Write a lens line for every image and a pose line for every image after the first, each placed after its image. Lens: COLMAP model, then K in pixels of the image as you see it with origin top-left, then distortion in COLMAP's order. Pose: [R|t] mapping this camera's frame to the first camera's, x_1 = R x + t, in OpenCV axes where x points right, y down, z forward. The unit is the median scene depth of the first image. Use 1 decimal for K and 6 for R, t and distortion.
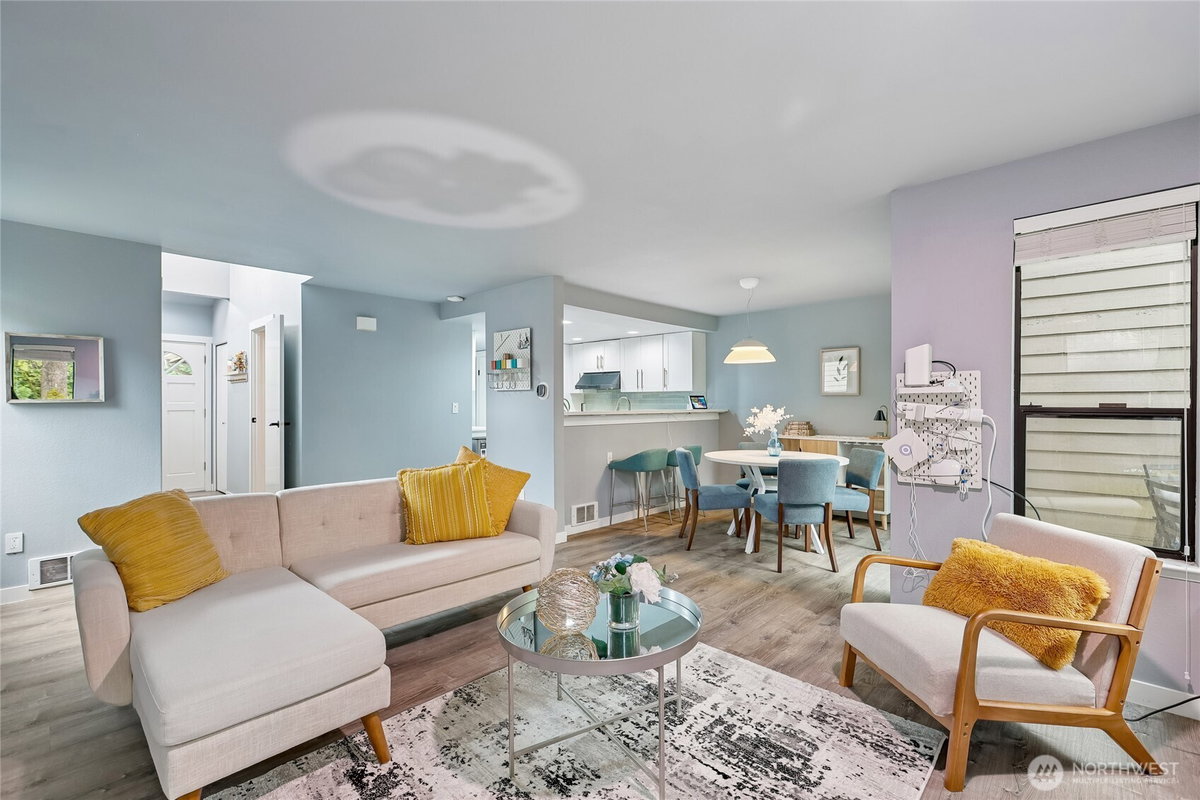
lens RADIAL K [[529.5, 0, 598.3], [0, 529.5, 408.7], [0, 0, 1]] dist [0.004898, -0.001001]
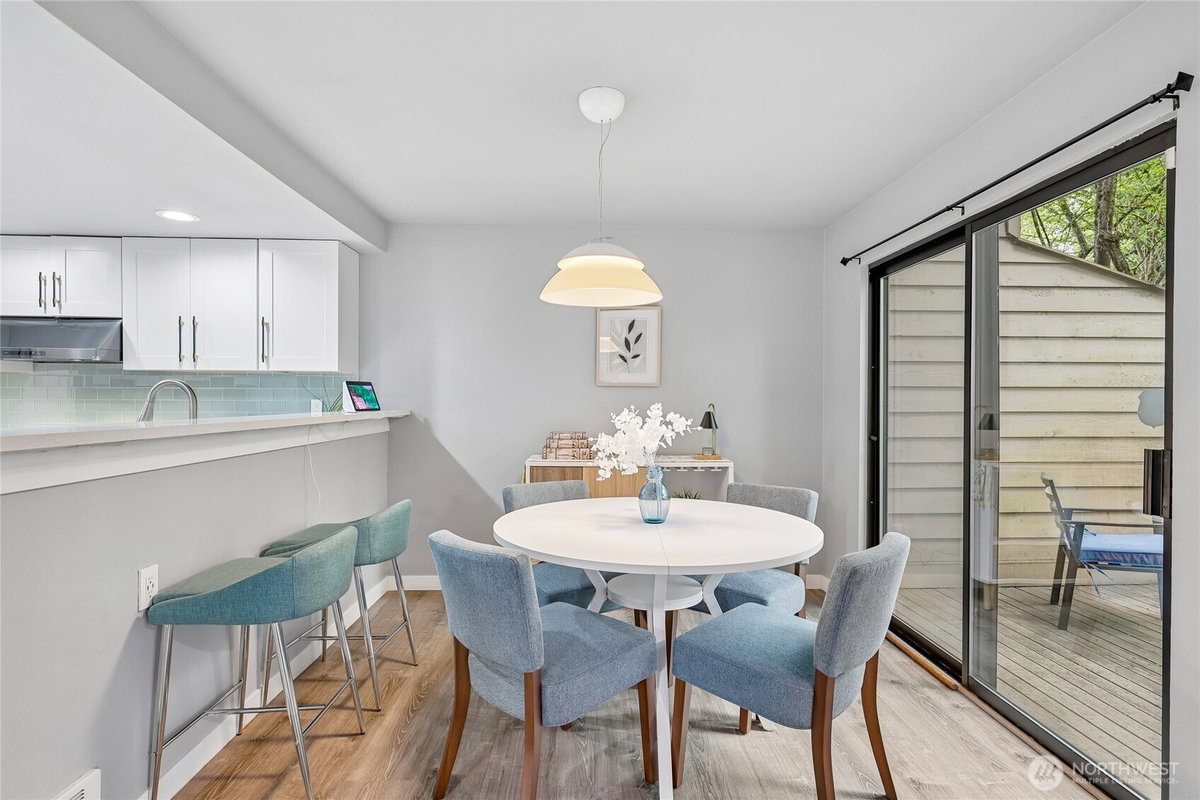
lens RADIAL K [[613.7, 0, 603.4], [0, 613.7, 400.4], [0, 0, 1]] dist [0.006265, 0.000841]
pose [[0.707602, 0.000294, 0.706611, -0.043917], [0.002277, 0.999994, -0.002697, -0.008297], [-0.706608, 0.003517, 0.707597, 0.592623]]
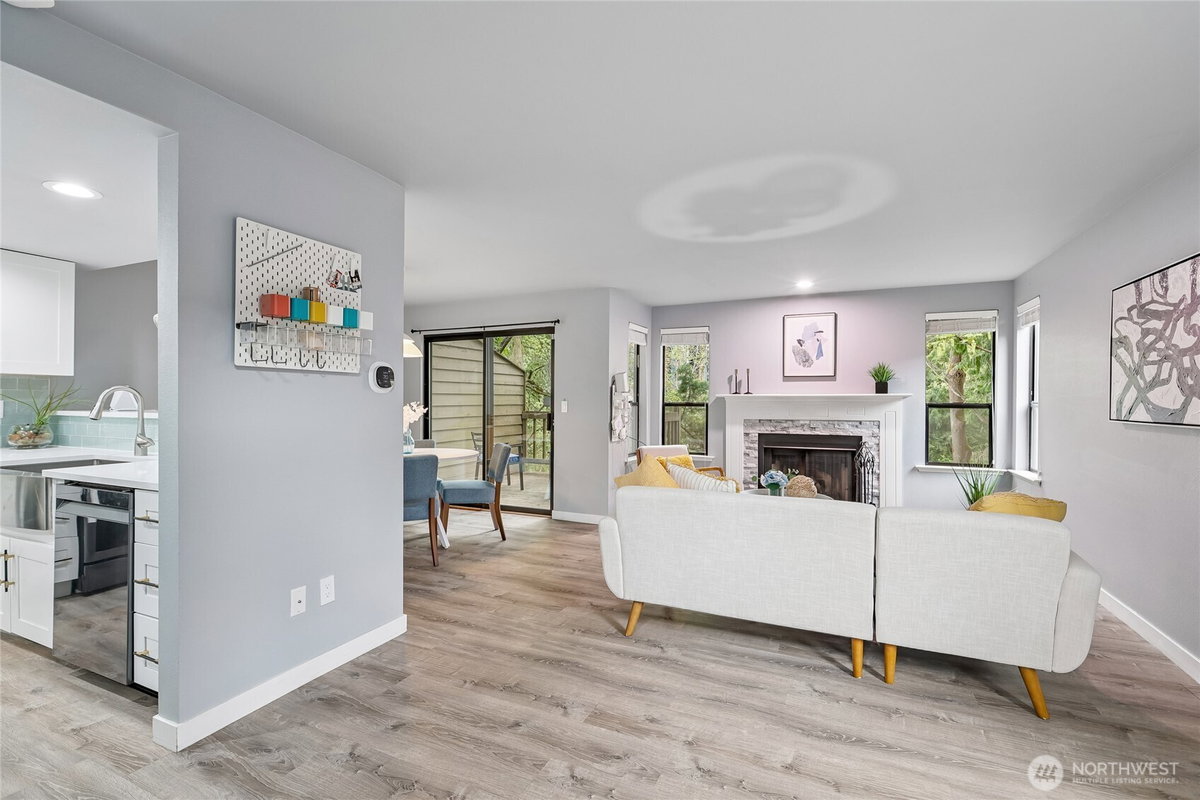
lens RADIAL K [[529.5, 0, 610.7], [0, 529.5, 403.1], [0, 0, 1]] dist [0.004898, -0.001001]
pose [[-0.335079, -0.004319, 0.942180, -0.642348], [0.006568, 0.999954, 0.006919, -0.007721], [-0.942167, 0.008507, -0.335036, 0.859957]]
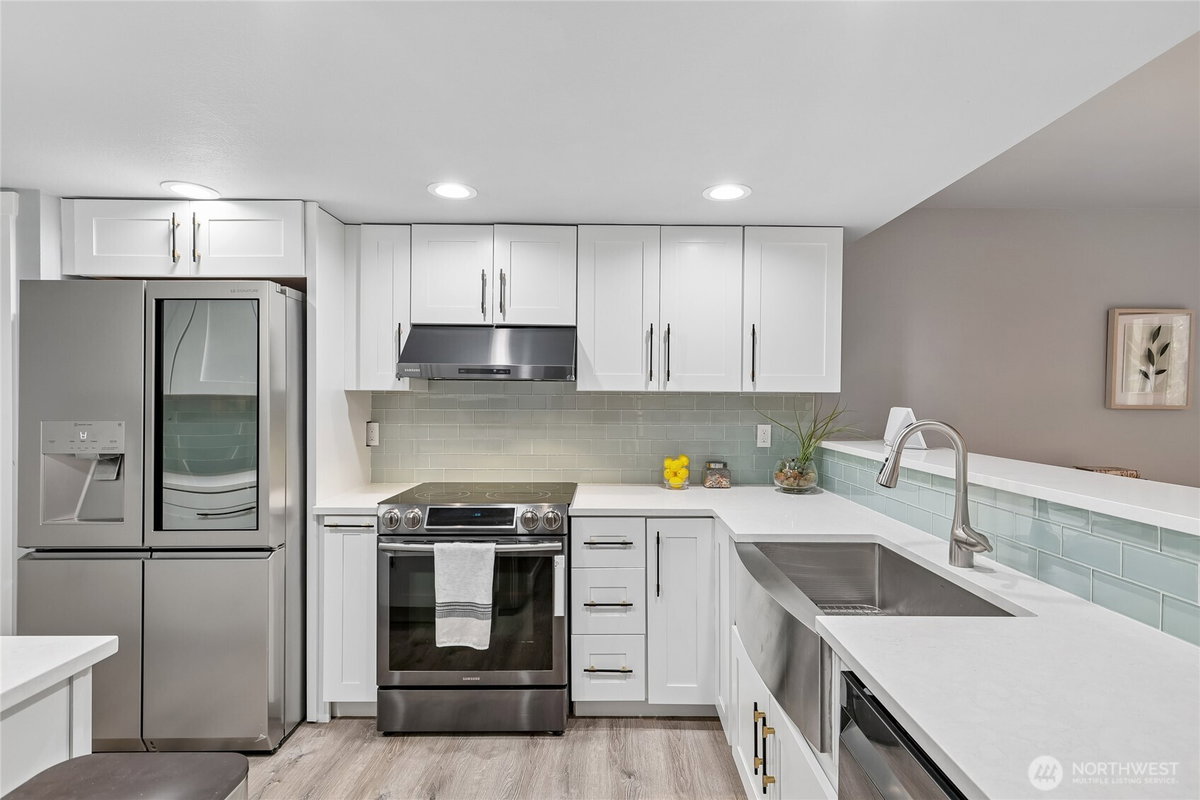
lens RADIAL K [[563.1, 0, 610.4], [0, 563.1, 402.3], [0, 0, 1]] dist [-0.001445, 0.000507]
pose [[0.718677, -0.001909, 0.695342, -0.263062], [0.003009, 0.999995, -0.000365, -0.034132], [-0.695338, 0.002354, 0.718679, 1.062893]]
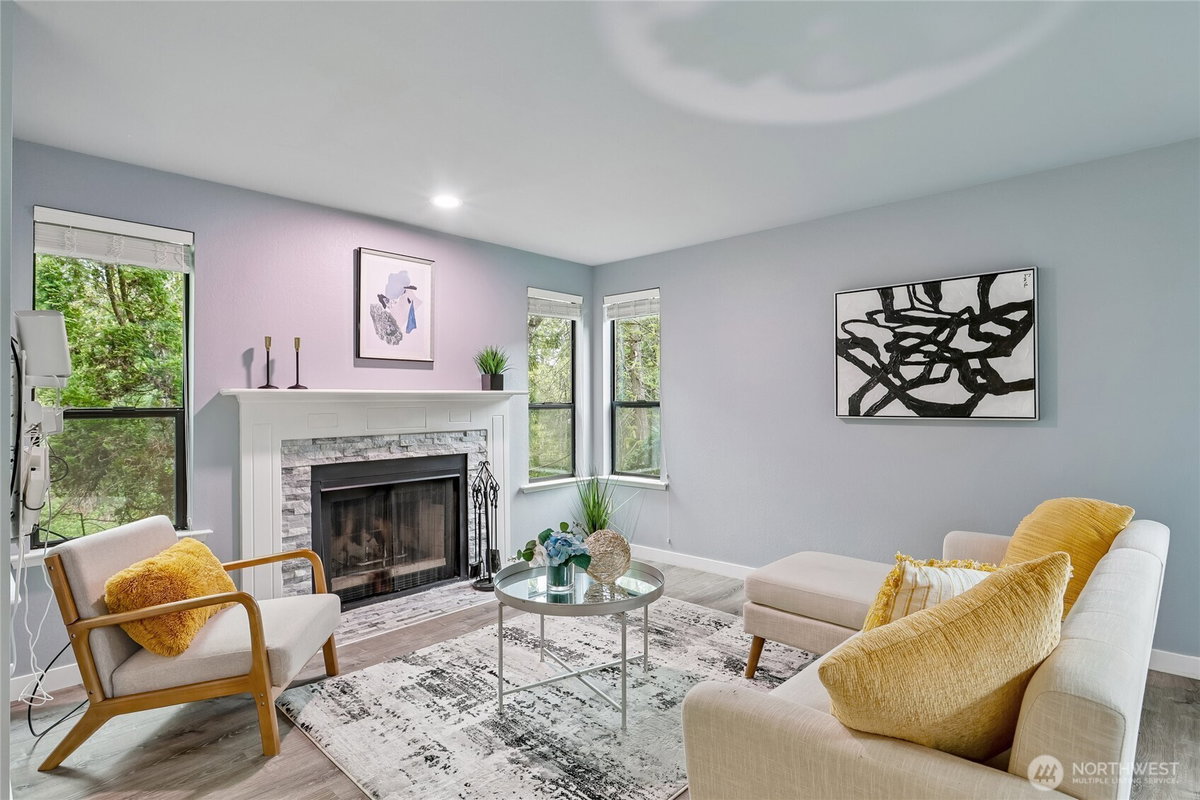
lens RADIAL K [[613.7, 0, 599.9], [0, 613.7, 395.7], [0, 0, 1]] dist [0.006265, 0.000841]
pose [[-0.999933, 0.007738, -0.008652, -0.011495], [0.007724, 0.999969, 0.001572, -0.008345], [0.008664, 0.001505, -0.999961, 0.856833]]
